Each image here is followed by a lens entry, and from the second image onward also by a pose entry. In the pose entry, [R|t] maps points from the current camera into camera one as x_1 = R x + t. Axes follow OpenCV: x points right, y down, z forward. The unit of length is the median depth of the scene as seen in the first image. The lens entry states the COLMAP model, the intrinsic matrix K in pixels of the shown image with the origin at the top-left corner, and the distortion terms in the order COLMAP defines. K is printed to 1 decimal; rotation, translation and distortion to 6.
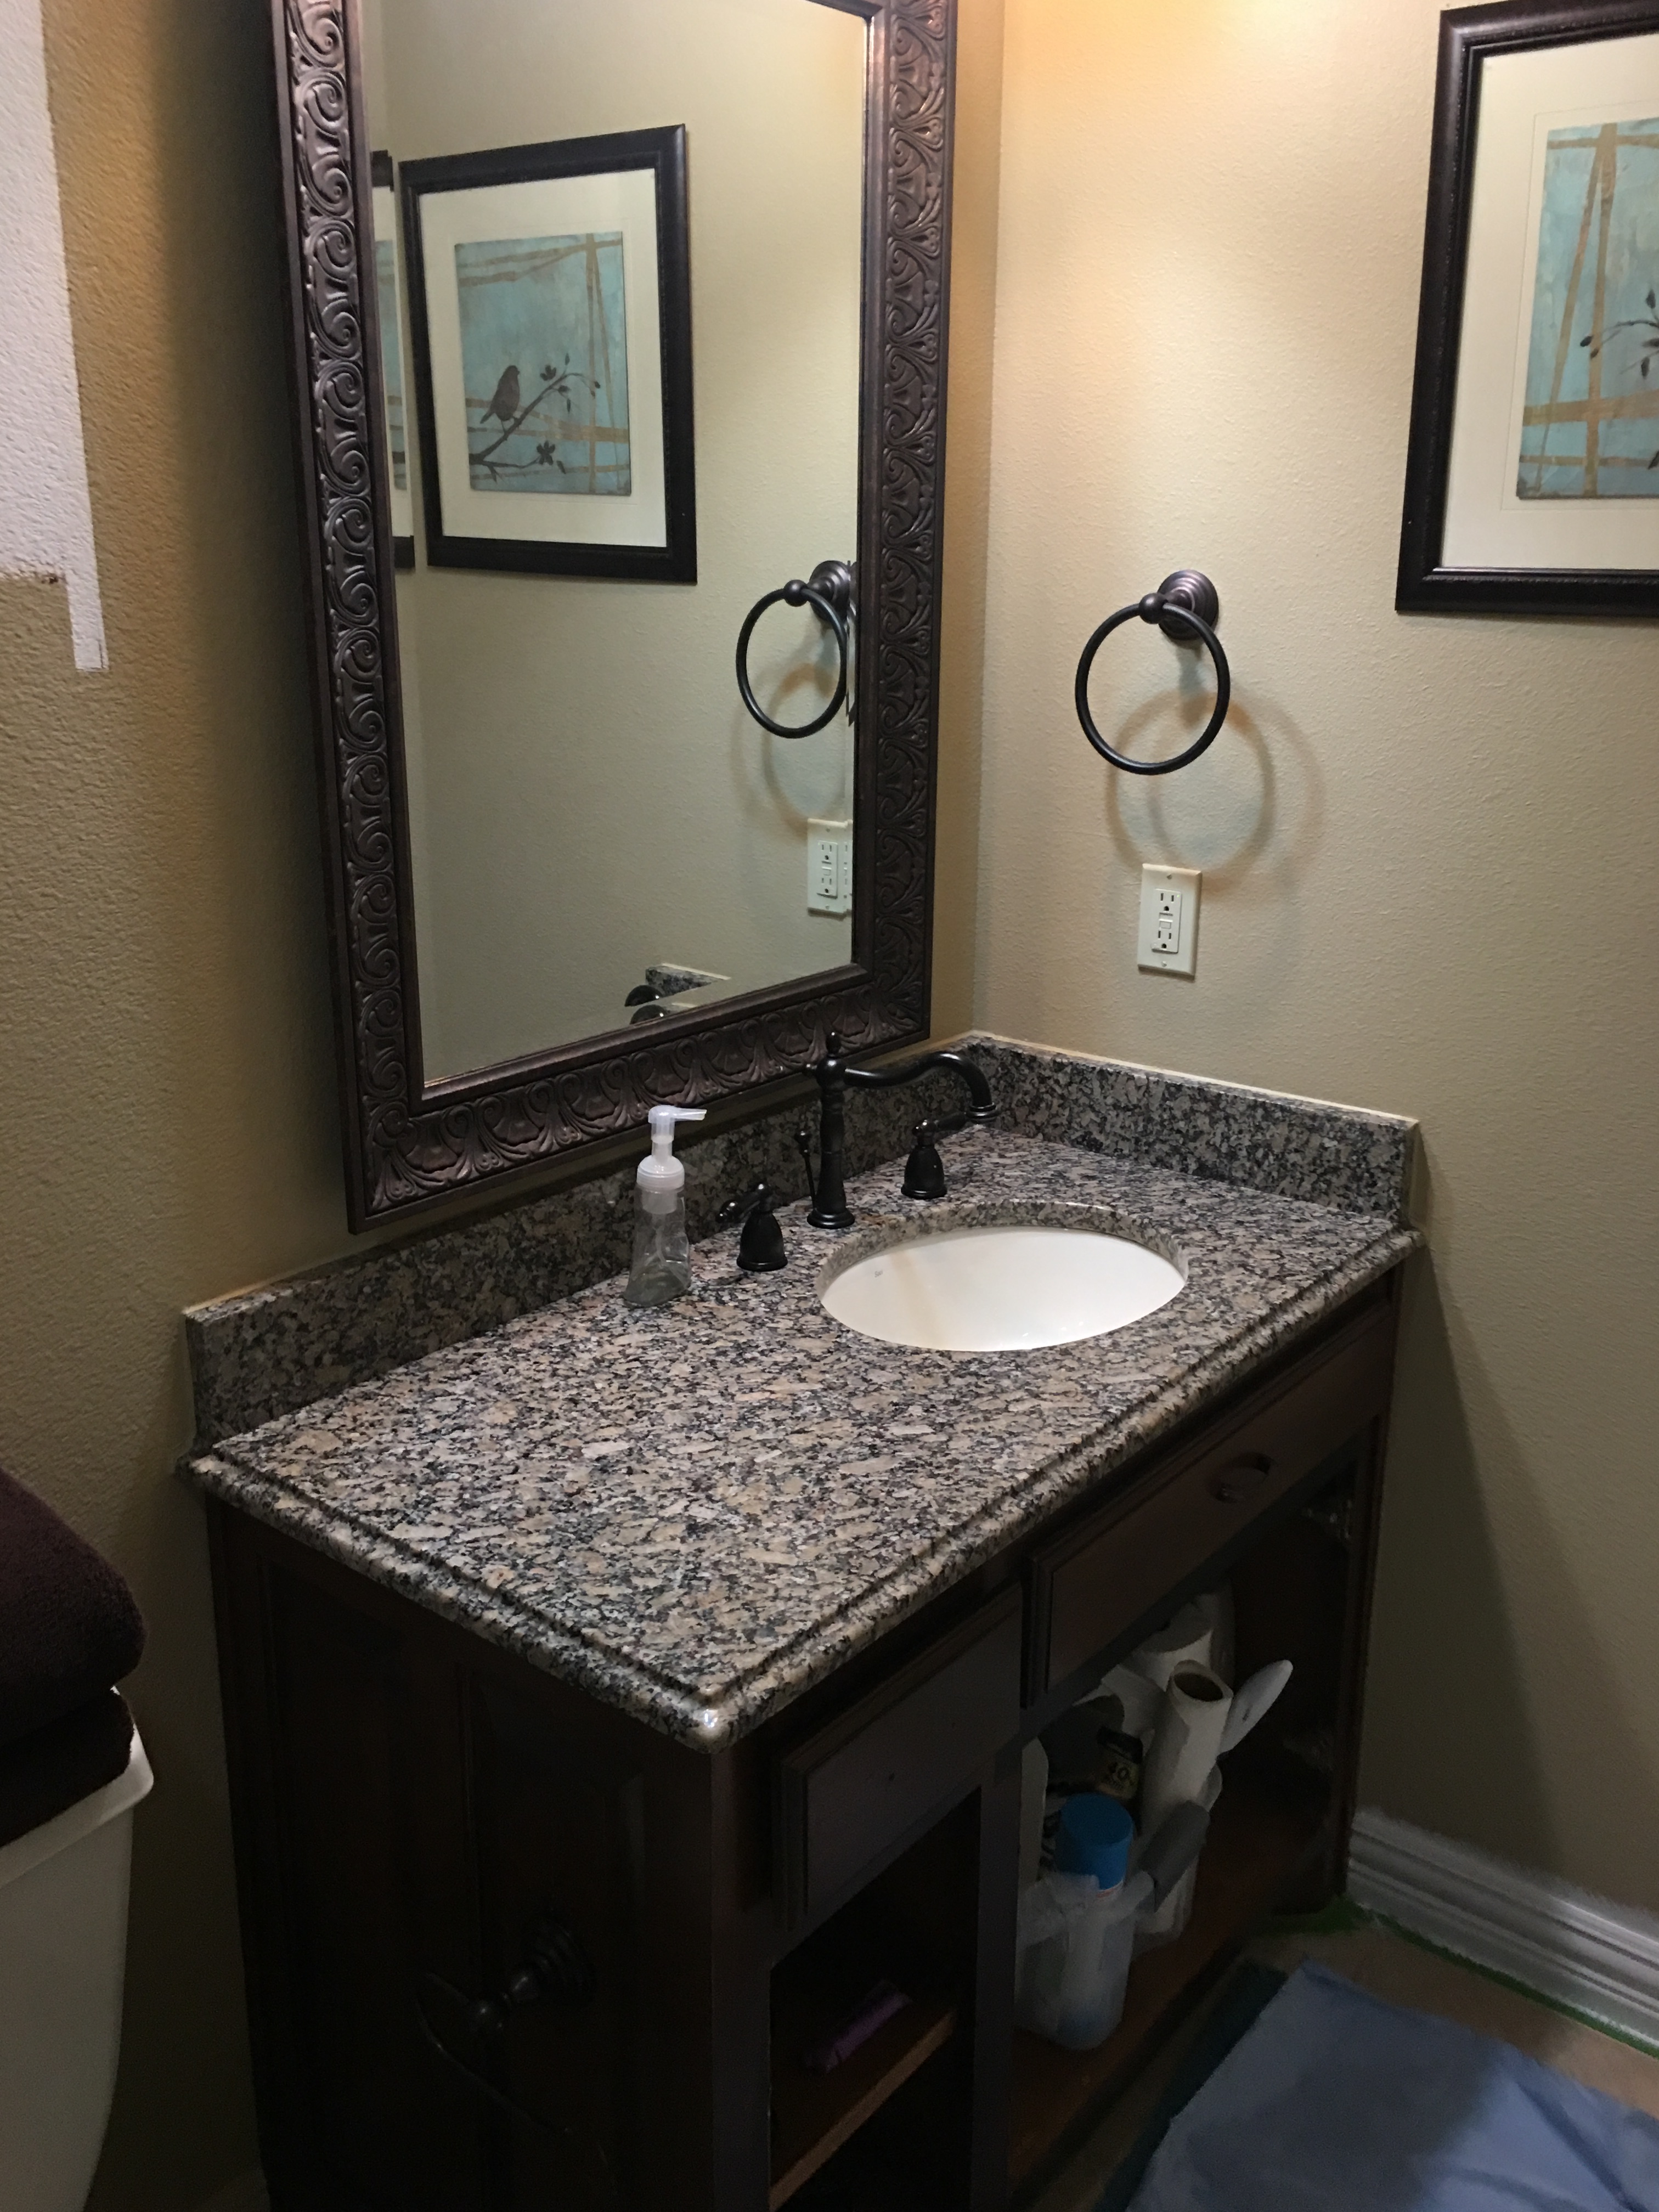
lens RADIAL K [[1921.5, 0, 826.5], [0, 1921.5, 1097.8], [0, 0, 1]] dist [0.008319, -0.010656]
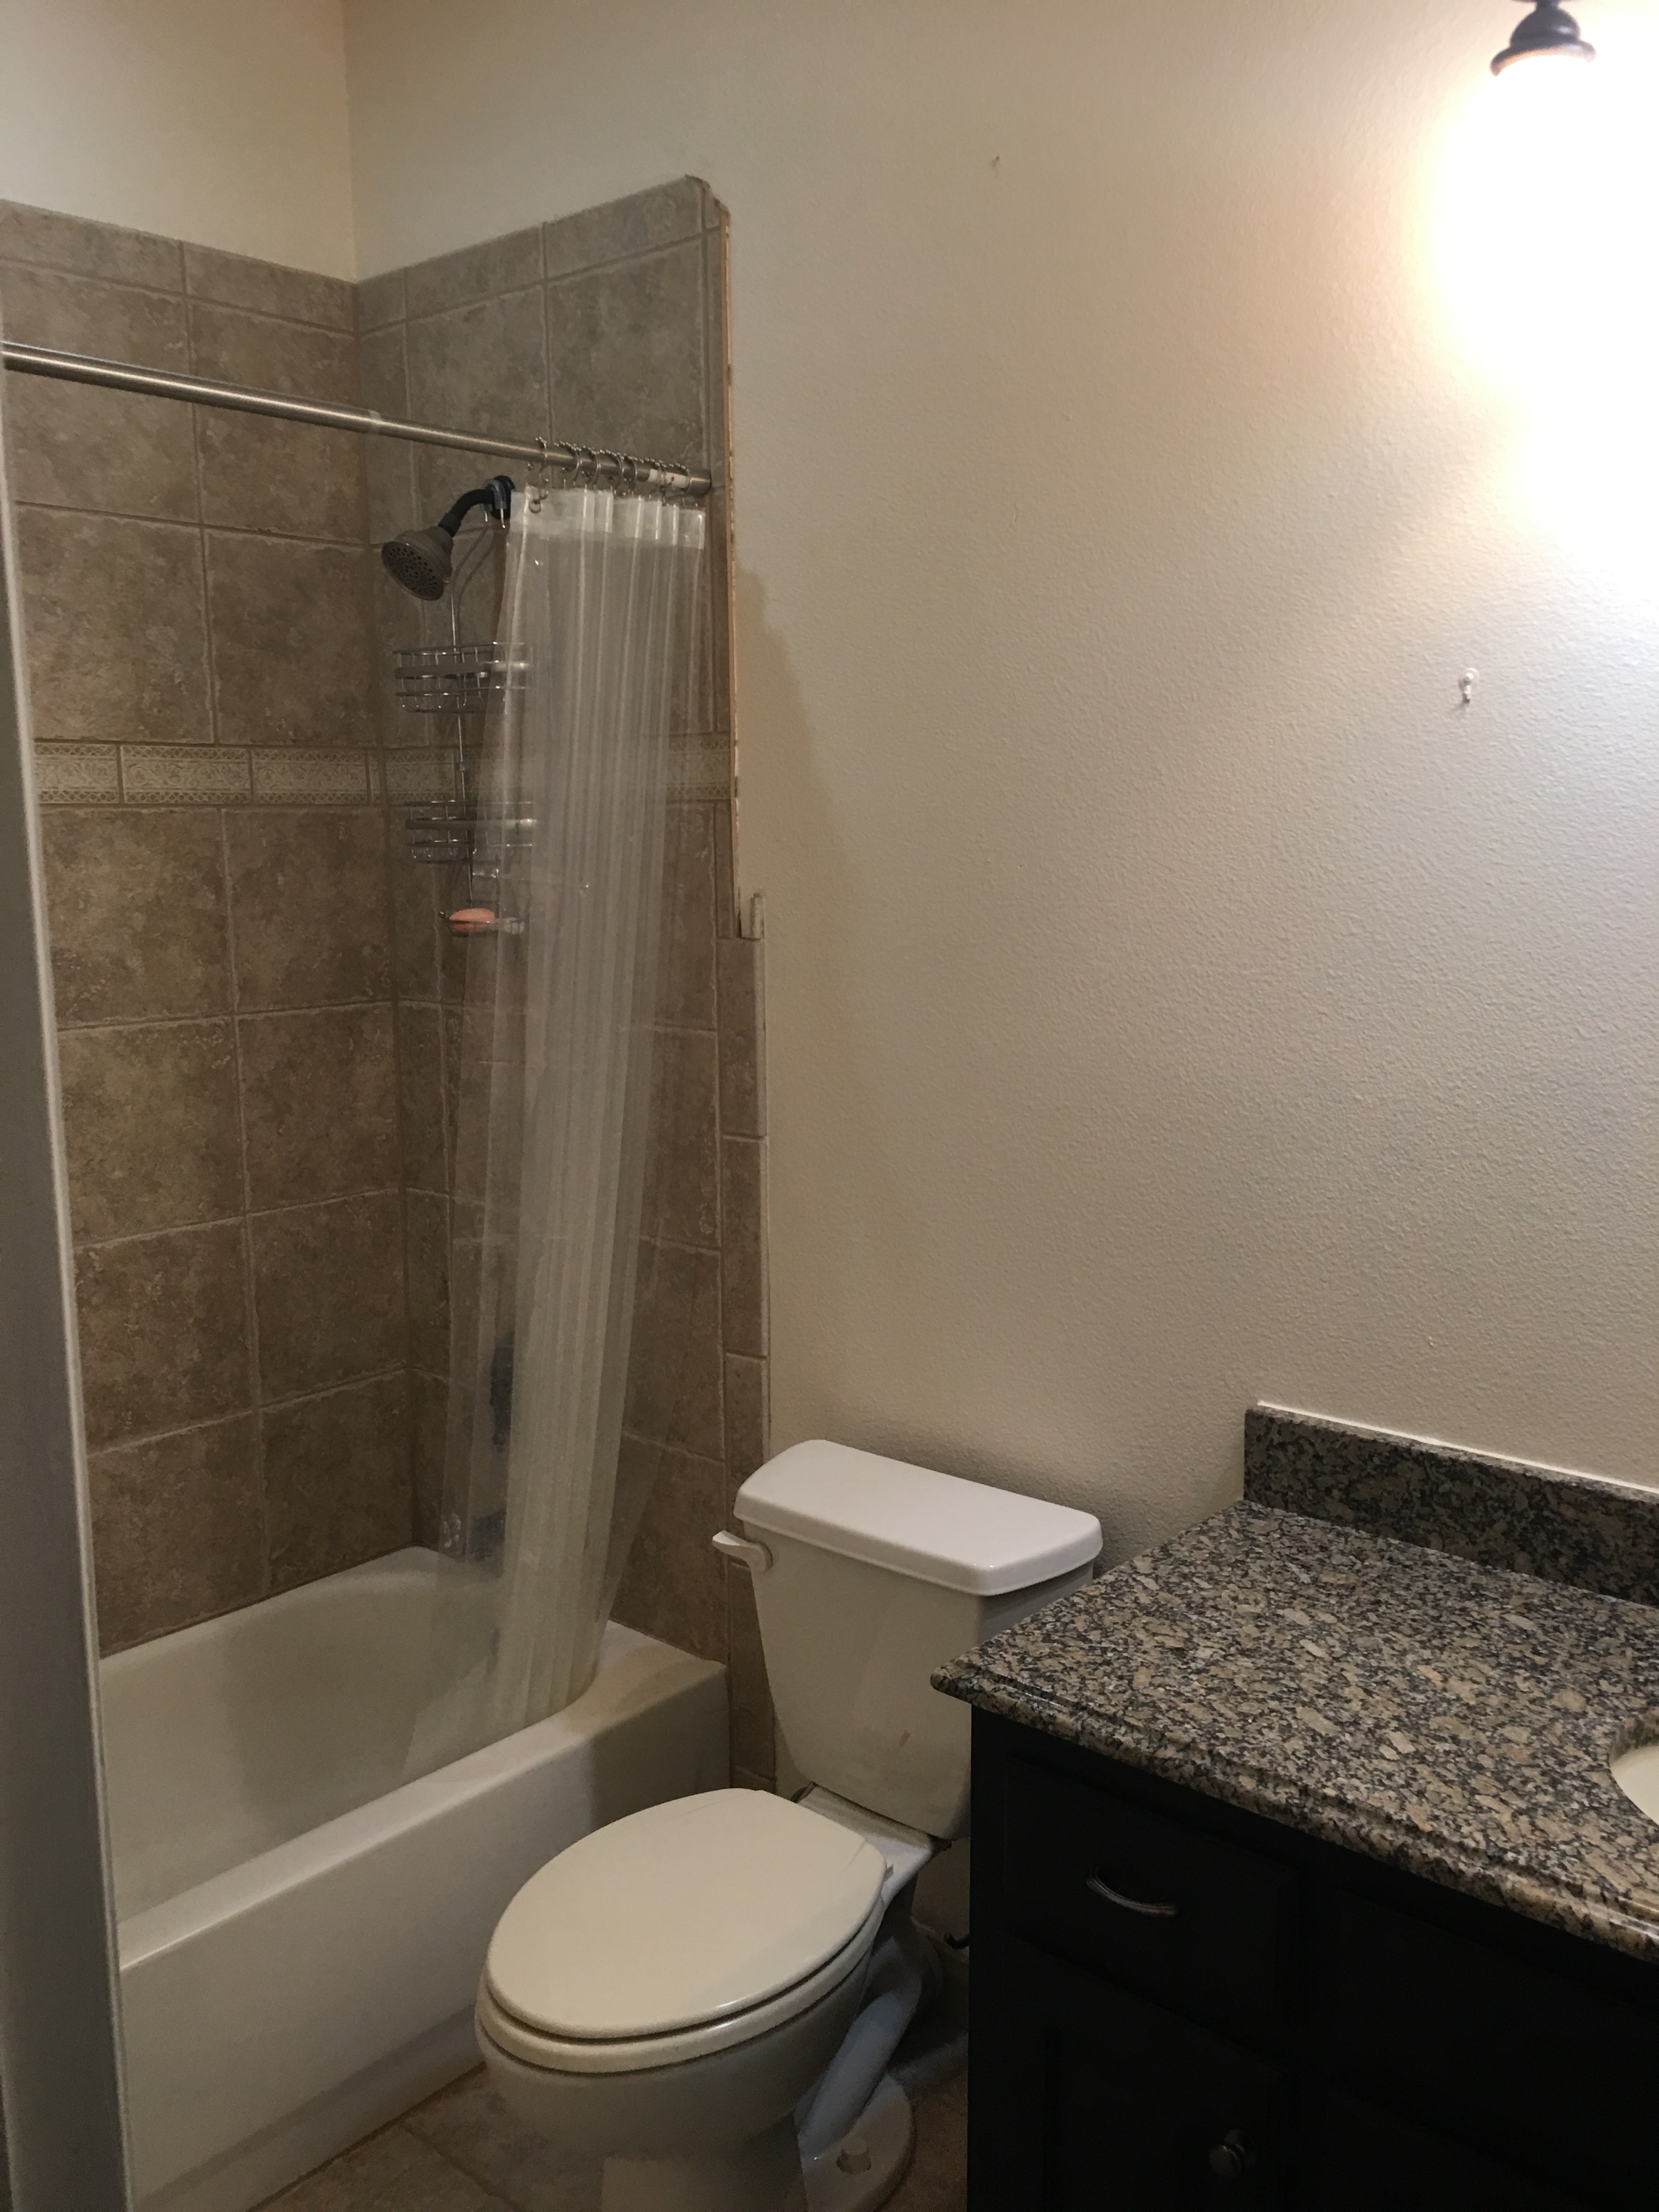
lens RADIAL K [[1880.1, 0, 823.5], [0, 1880.1, 1108.2], [0, 0, 1]] dist [0.068951, -0.089529]
pose [[-0.038933, 0.150861, -0.987788, 1.013474], [-0.290973, 0.943987, 0.155640, -0.215868], [0.955939, 0.293479, 0.007145, 0.605278]]
